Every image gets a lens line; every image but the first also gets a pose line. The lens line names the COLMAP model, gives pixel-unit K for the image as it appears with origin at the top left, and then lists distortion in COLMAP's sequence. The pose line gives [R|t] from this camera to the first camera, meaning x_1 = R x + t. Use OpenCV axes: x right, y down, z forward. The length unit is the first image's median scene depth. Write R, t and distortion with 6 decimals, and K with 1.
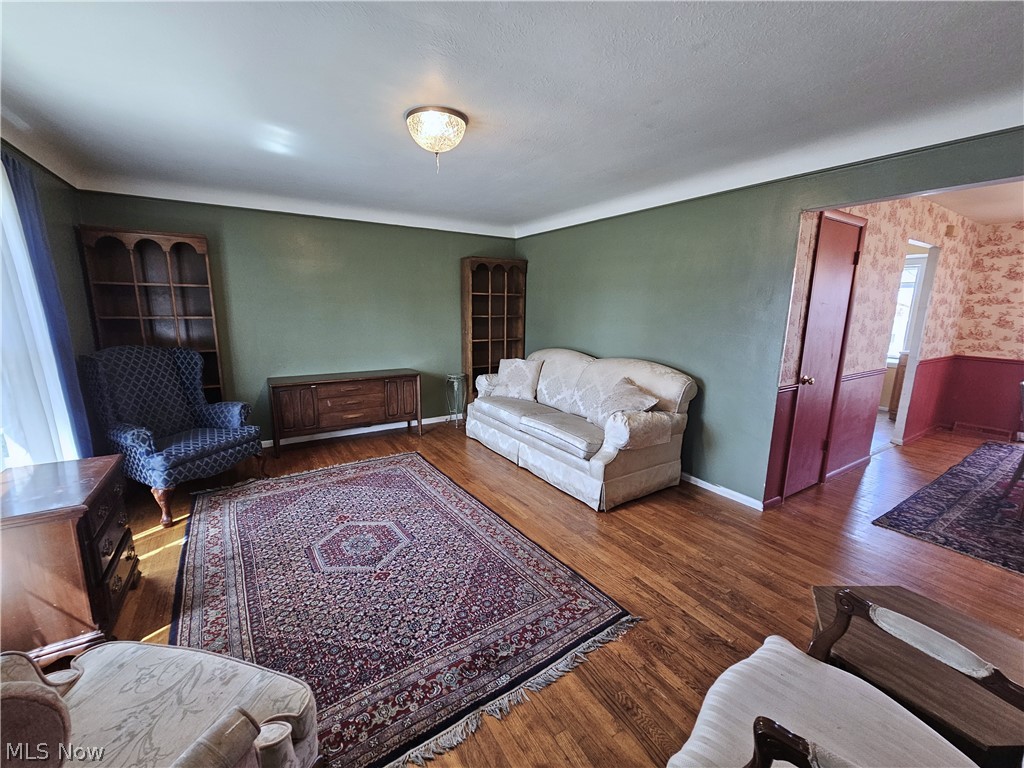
lens RADIAL K [[419.1, 0, 509.3], [0, 419.1, 383.0], [0, 0, 1]] dist [-0.000346, 0.000050]
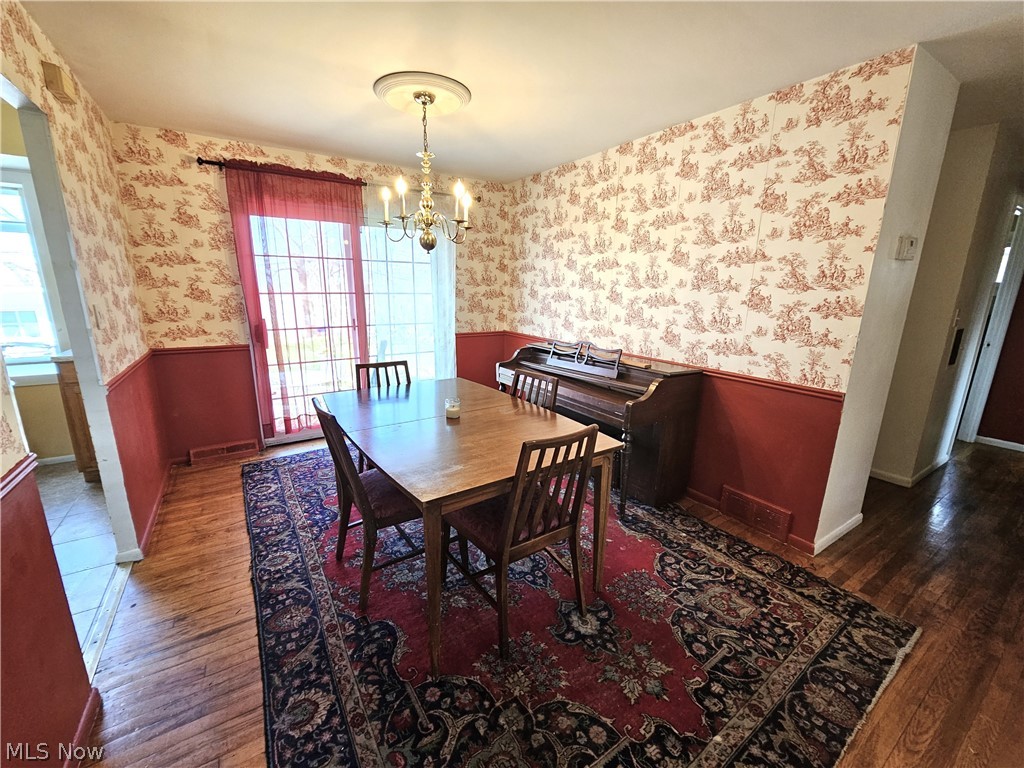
lens RADIAL K [[419.1, 0, 507.8], [0, 419.1, 382.7], [0, 0, 1]] dist [-0.000346, 0.000050]
pose [[-0.007227, -0.240974, 0.970505, 0.500730], [0.175125, 0.955226, 0.238484, -0.081054], [-0.984520, 0.171683, 0.035297, 0.519540]]
